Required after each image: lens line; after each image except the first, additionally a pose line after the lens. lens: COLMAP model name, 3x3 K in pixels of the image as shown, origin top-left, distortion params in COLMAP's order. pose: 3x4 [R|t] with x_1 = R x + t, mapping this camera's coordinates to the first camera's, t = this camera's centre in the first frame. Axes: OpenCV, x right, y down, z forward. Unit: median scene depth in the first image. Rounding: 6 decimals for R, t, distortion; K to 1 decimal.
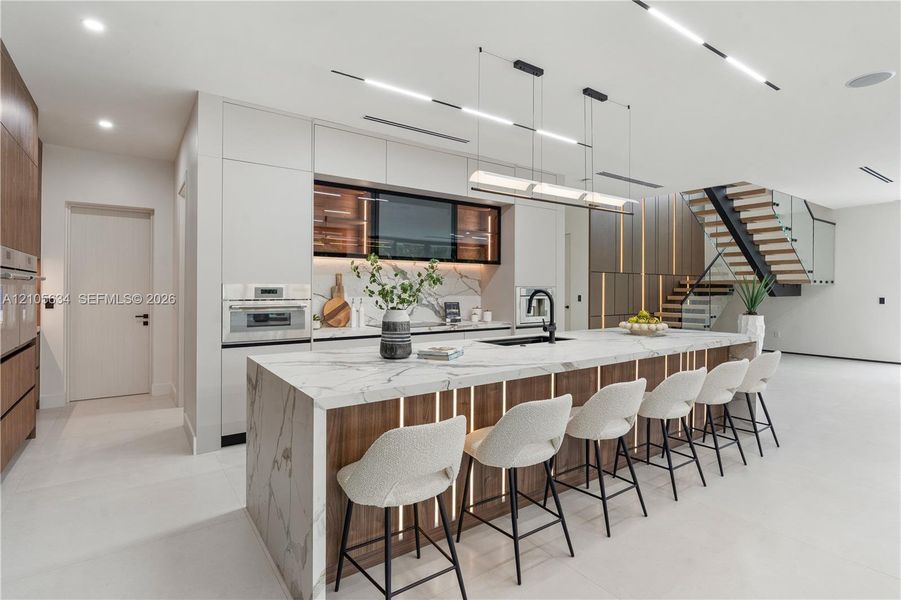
lens RADIAL K [[448.1, 0, 475.5], [0, 448.1, 287.6], [0, 0, 1]] dist [0.001167, 0.000253]
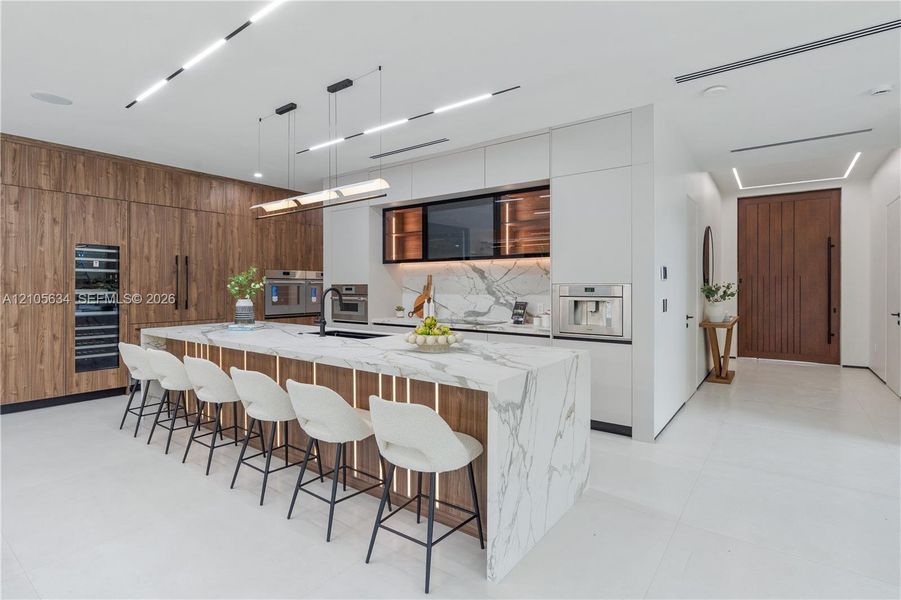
lens RADIAL K [[448.1, 0, 428.6], [0, 448.1, 289.1], [0, 0, 1]] dist [0.001167, 0.000253]
pose [[0.259657, 0.004902, -0.965688, 0.960739], [0.002354, 0.999981, 0.005709, 0.001789], [0.965698, -0.003755, 0.259641, 0.716129]]
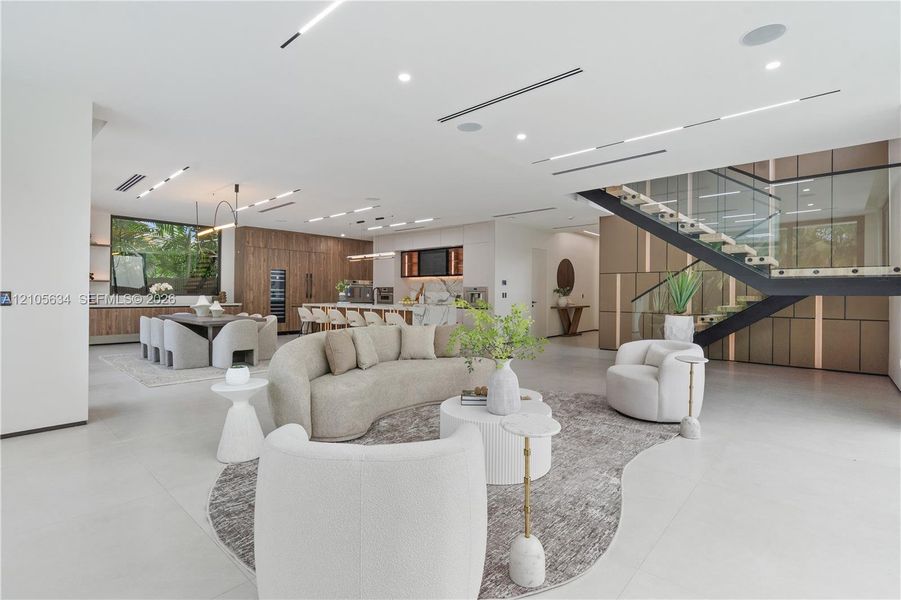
lens RADIAL K [[408.1, 0, 431.9], [0, 408.1, 295.1], [0, 0, 1]] dist [0.004801, 0.001782]
pose [[0.178621, 0.005054, -0.983905, 2.214979], [-0.003752, 0.999983, 0.004455, 0.032669], [0.983911, 0.002896, 0.178637, 0.663947]]
